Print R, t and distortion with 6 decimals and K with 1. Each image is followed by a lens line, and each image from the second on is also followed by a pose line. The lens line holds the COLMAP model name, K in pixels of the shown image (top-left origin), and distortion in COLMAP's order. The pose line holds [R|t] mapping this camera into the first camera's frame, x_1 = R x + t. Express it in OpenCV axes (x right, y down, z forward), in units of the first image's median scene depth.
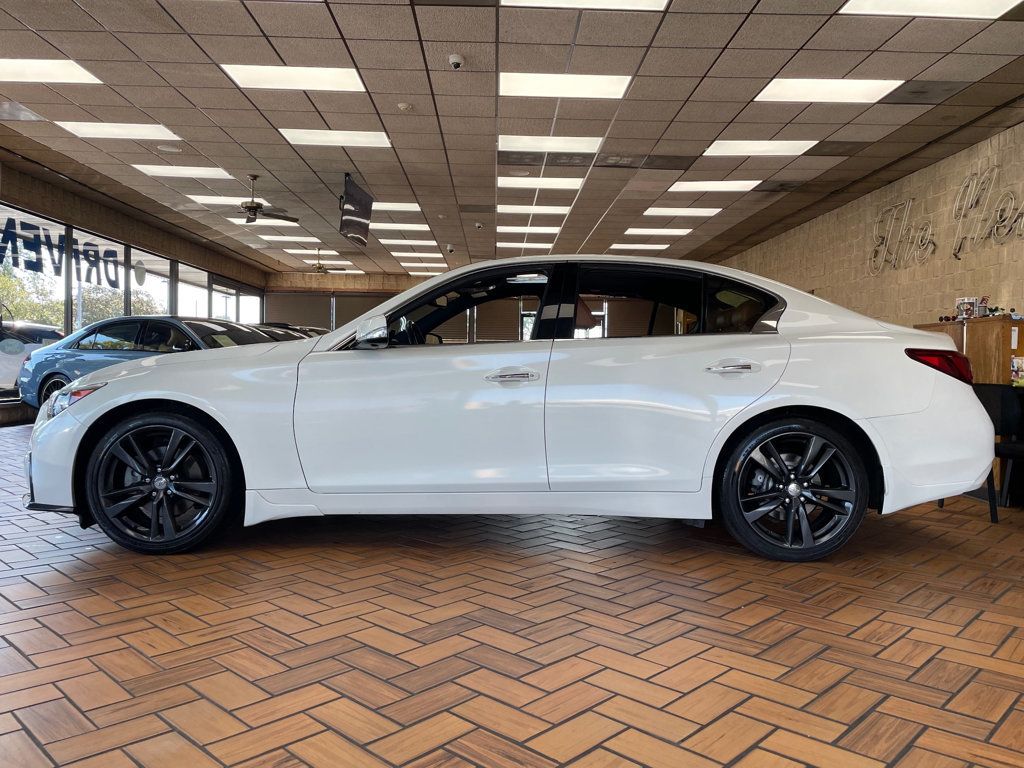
lens RADIAL K [[766.1, 0, 512.0], [0, 766.1, 384.0], [0, 0, 1]] dist [0.088905, -0.097208]
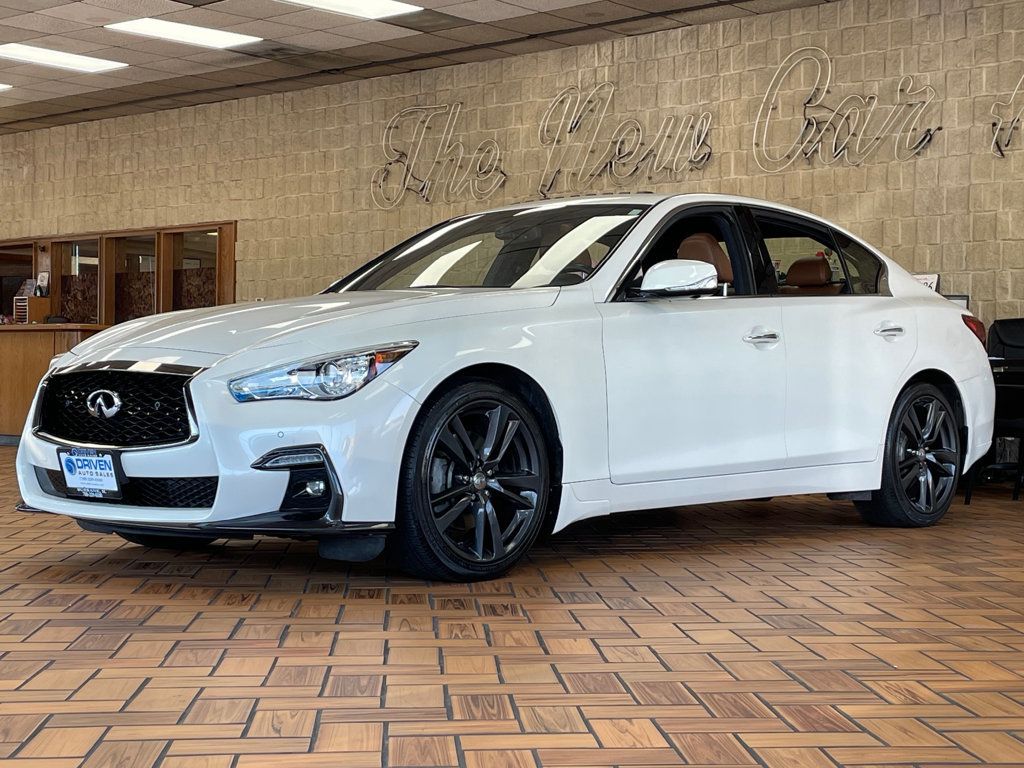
lens RADIAL K [[1649.3, 0, 512.0], [0, 1649.3, 384.0], [0, 0, 1]] dist [0.170116, -0.012637]
pose [[0.677978, -0.011463, 0.734993, -0.591774], [0.019339, 0.999810, -0.002245, 0.015856], [-0.734828, 0.015736, 0.678071, -0.021875]]
